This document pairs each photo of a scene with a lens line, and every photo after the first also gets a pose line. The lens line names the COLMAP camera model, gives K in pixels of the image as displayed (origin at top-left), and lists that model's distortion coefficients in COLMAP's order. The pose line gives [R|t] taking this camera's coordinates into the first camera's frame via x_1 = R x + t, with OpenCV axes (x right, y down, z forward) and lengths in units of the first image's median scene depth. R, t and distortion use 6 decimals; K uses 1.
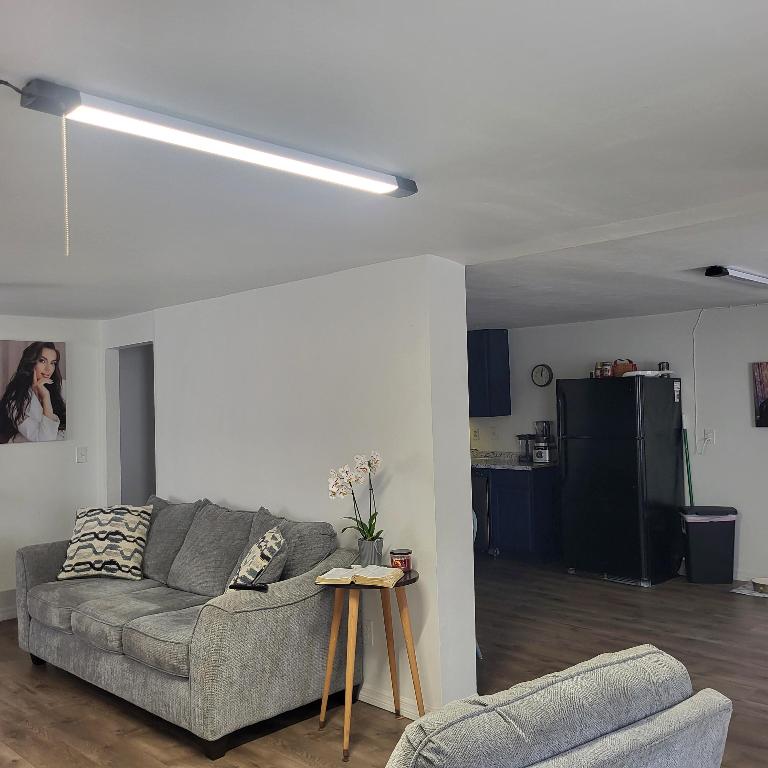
lens RADIAL K [[783.6, 0, 375.0], [0, 783.6, 379.9], [0, 0, 1]] dist [0.054266, -0.035743]
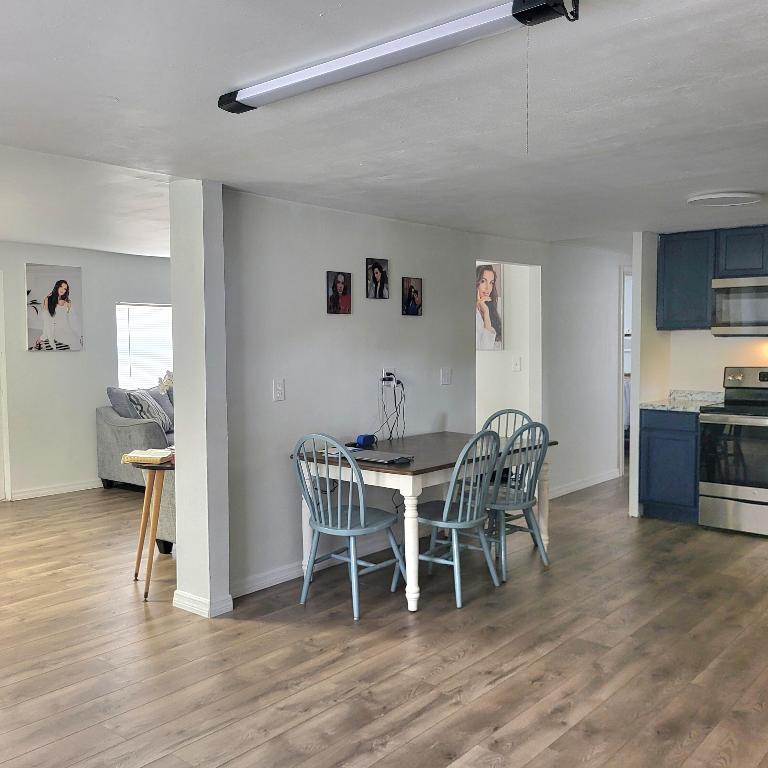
lens RADIAL K [[783.6, 0, 375.0], [0, 783.6, 379.9], [0, 0, 1]] dist [0.054266, -0.035743]
pose [[0.072081, 0.083274, -0.993916, 0.972991], [0.030550, 0.995857, 0.085652, 0.021890], [0.996931, -0.036538, 0.069238, 0.978571]]
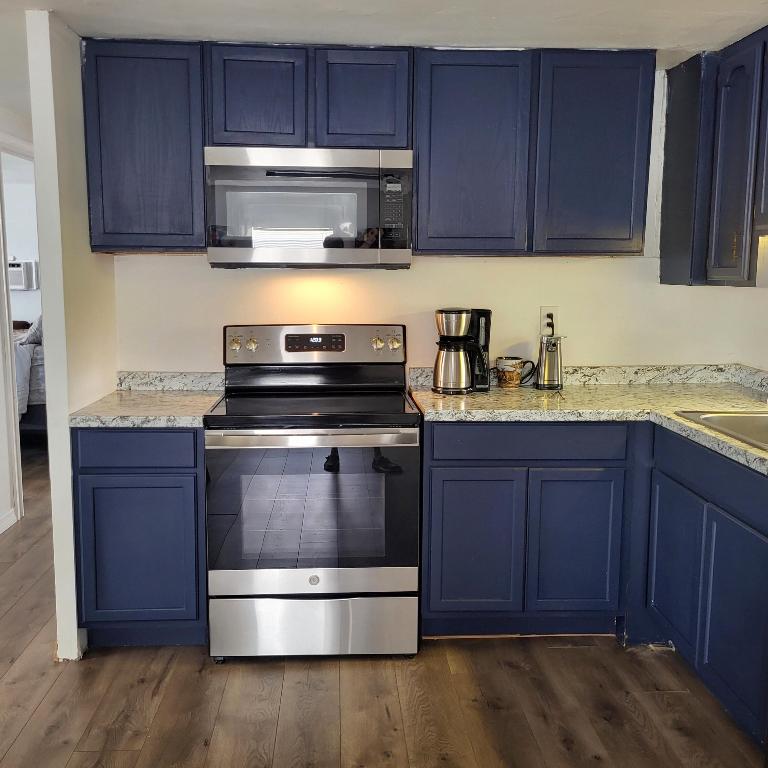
lens RADIAL K [[783.6, 0, 375.0], [0, 783.6, 379.9], [0, 0, 1]] dist [0.054266, -0.035743]
pose [[0.736247, 0.121940, -0.665636, 0.247829], [-0.008370, 0.985197, 0.171223, 0.059124], [0.676662, -0.120491, 0.726368, 1.241788]]
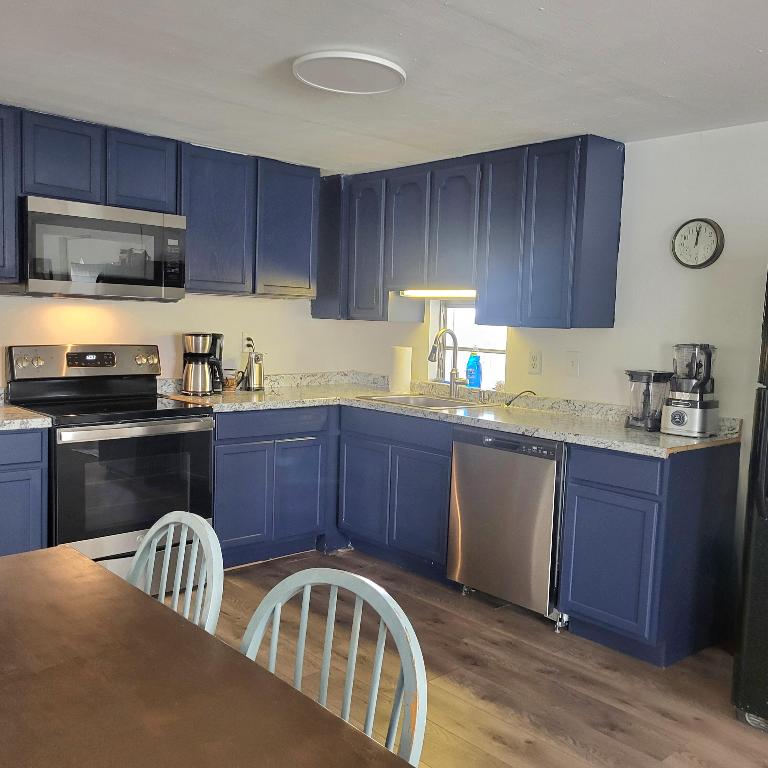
lens RADIAL K [[779.3, 0, 382.5], [0, 779.3, 394.6], [0, 0, 1]] dist [0.047935, -0.020368]
pose [[0.996866, 0.066456, -0.042922, 0.095596], [-0.060631, 0.990289, 0.125104, 0.058287], [0.050819, -0.122109, 0.991215, 0.884878]]
